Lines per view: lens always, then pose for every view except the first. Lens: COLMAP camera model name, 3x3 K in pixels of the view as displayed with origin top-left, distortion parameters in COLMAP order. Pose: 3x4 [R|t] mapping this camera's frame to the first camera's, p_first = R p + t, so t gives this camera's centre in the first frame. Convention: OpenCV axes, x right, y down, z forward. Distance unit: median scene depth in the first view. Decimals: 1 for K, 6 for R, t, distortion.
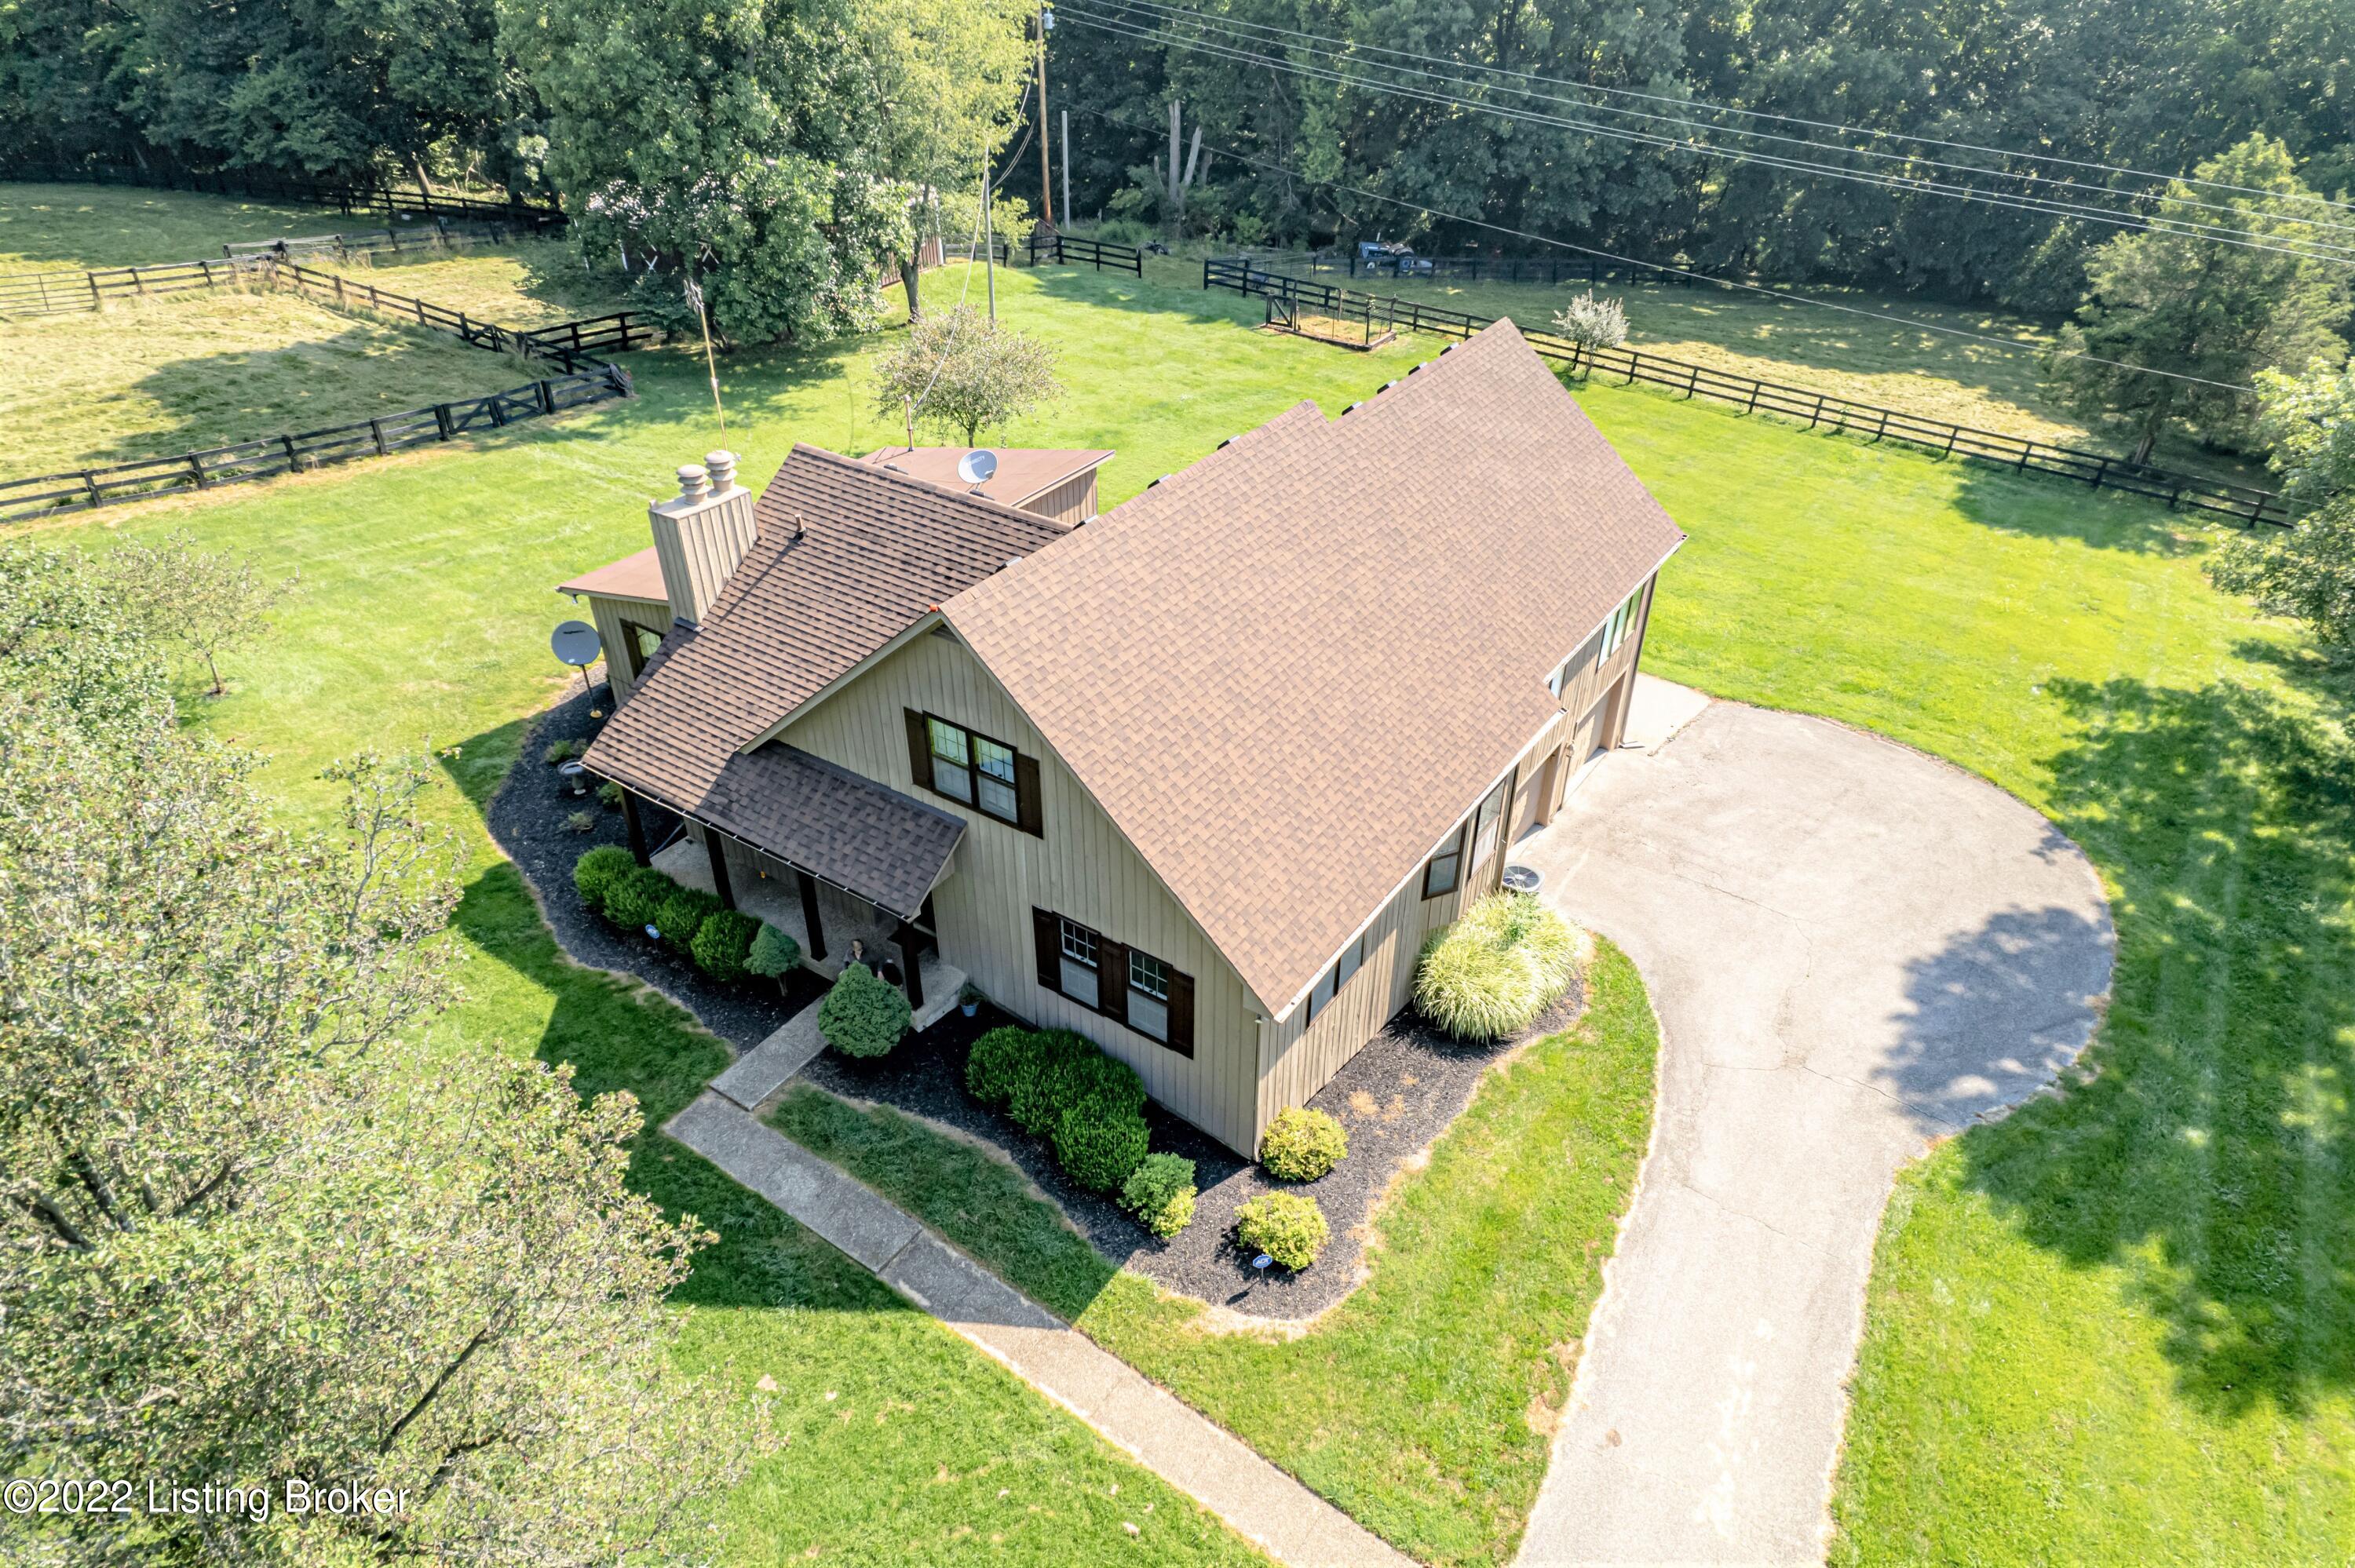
lens RADIAL K [[1432.3, 0, 1173.3], [0, 1432.3, 798.3], [0, 0, 1]] dist [0.030644, -0.004866]
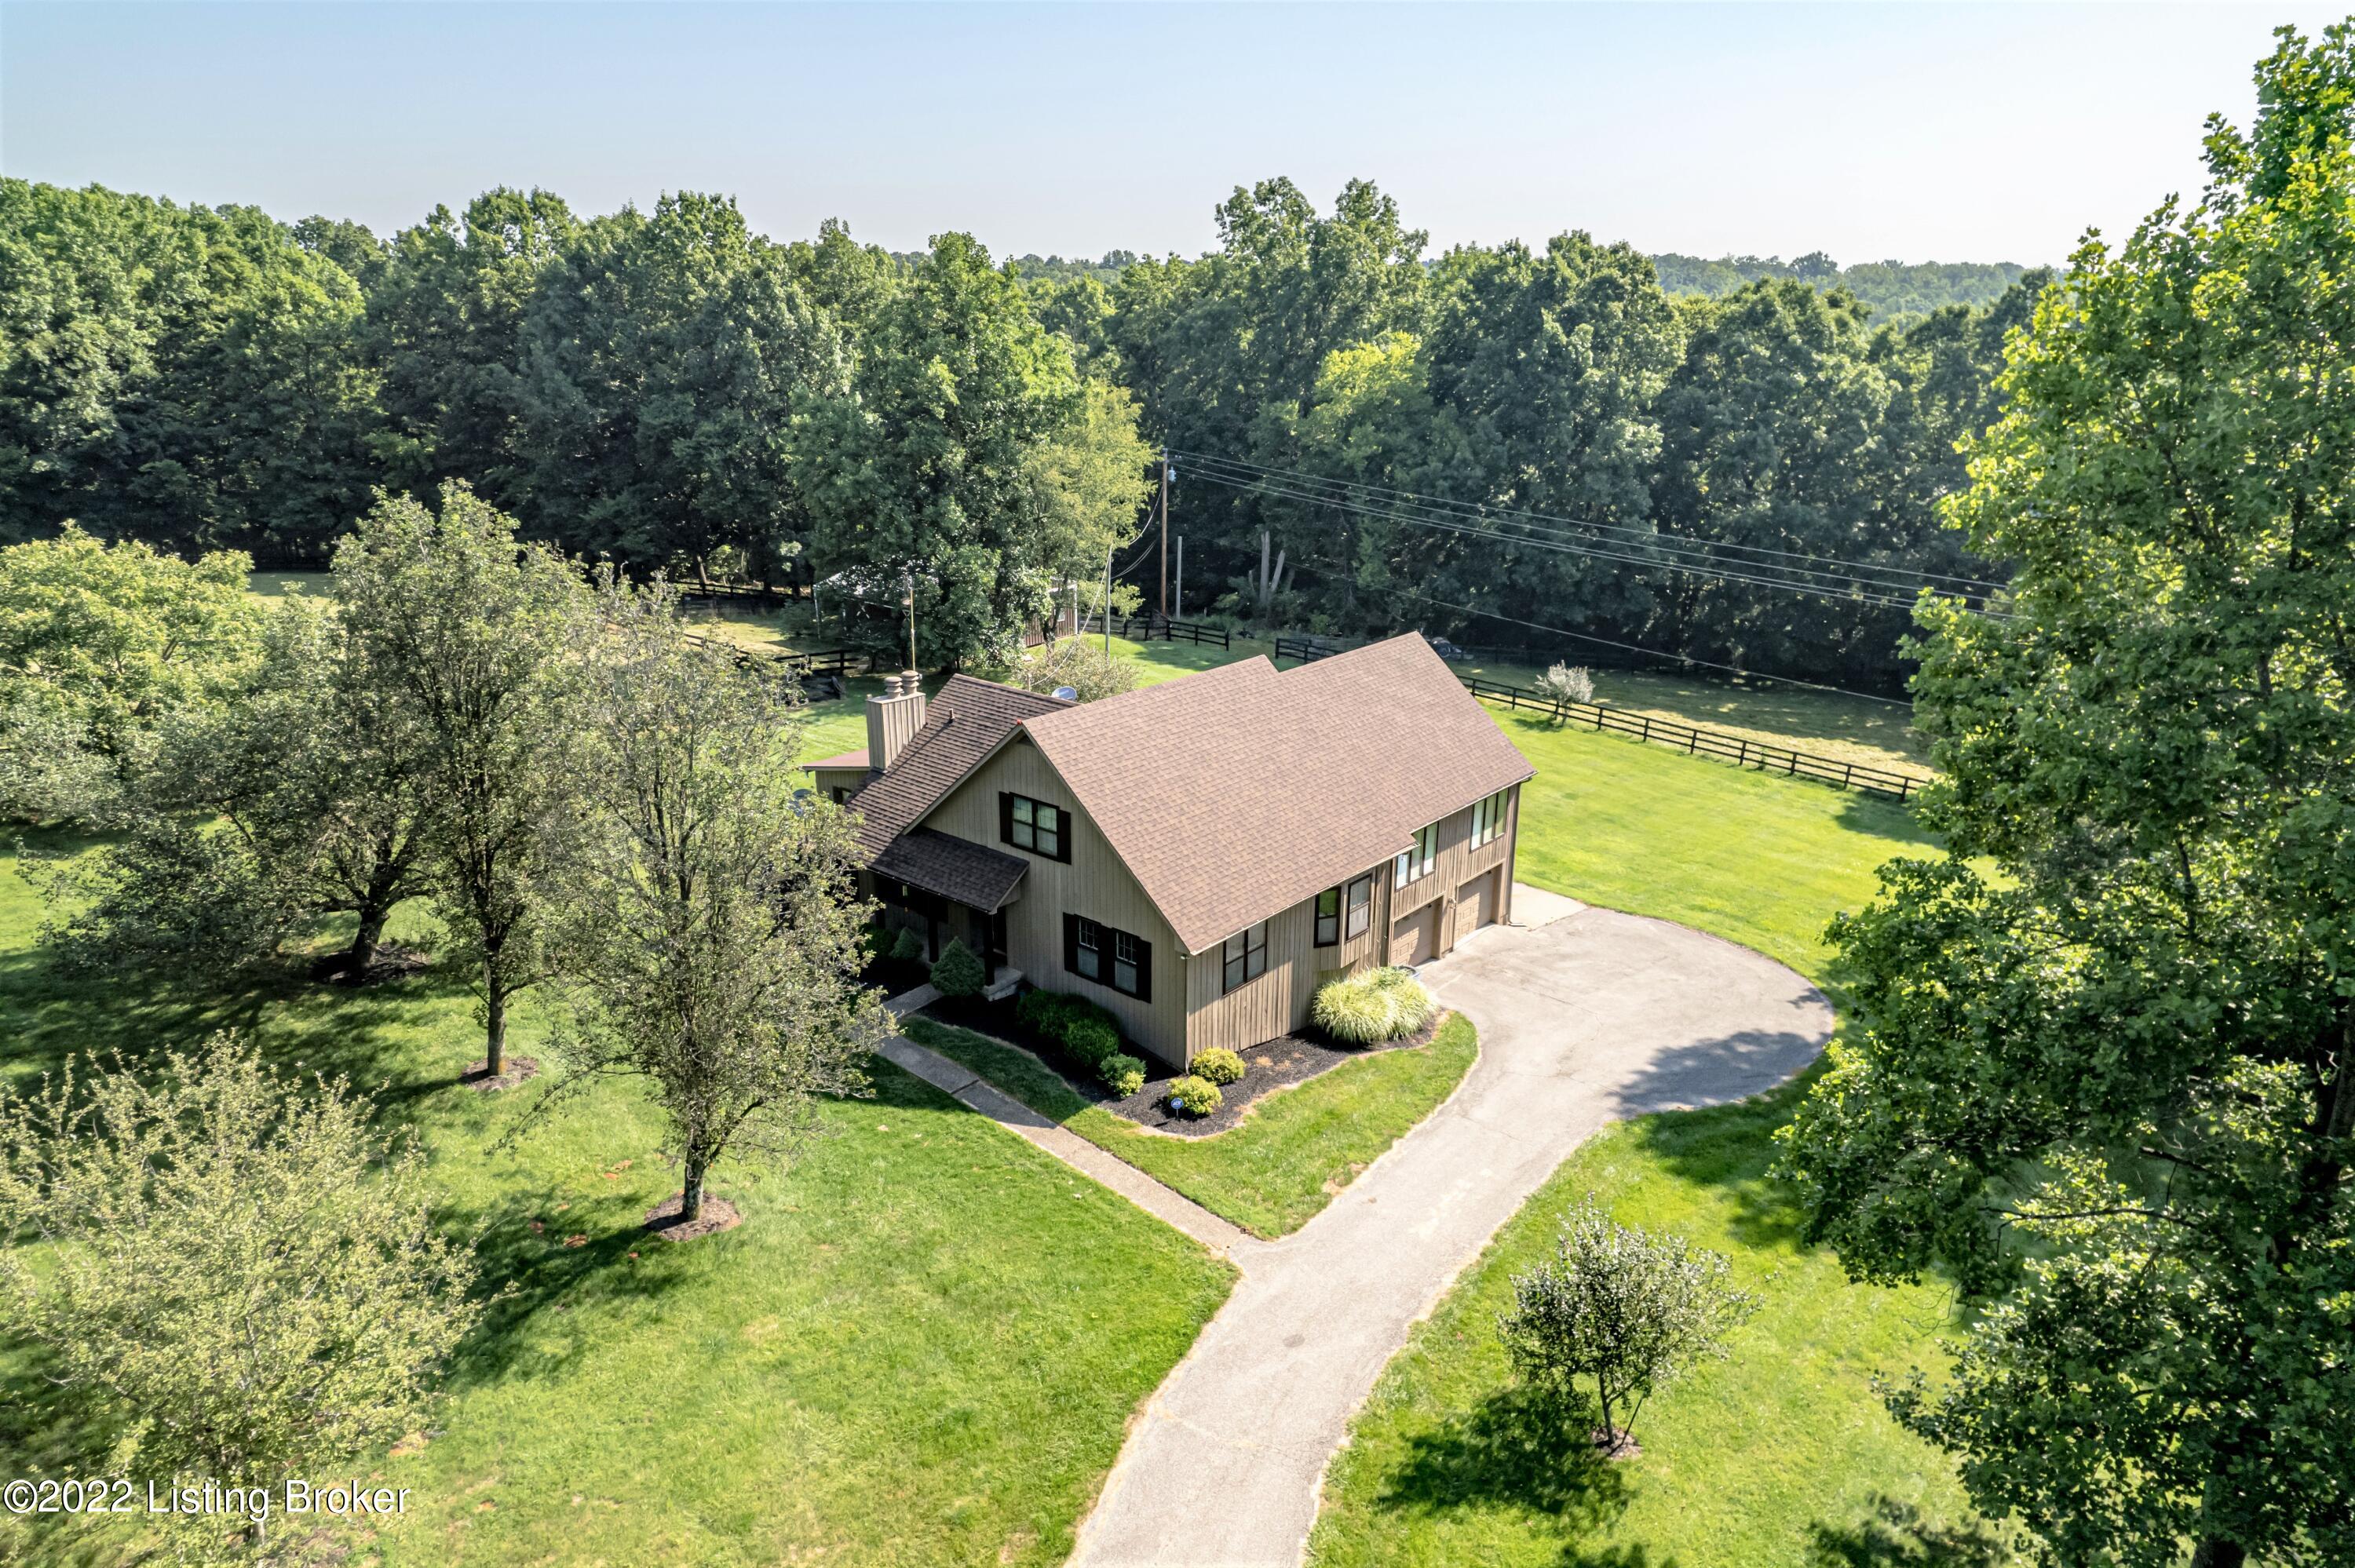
lens RADIAL K [[1432.3, 0, 1164.3], [0, 1432.3, 794.8], [0, 0, 1]] dist [0.030644, -0.004866]
pose [[0.993966, 0.039379, -0.102374, 0.094048], [-0.066818, 0.957552, -0.280411, 0.206043], [0.086986, 0.285559, 0.954405, -0.318736]]
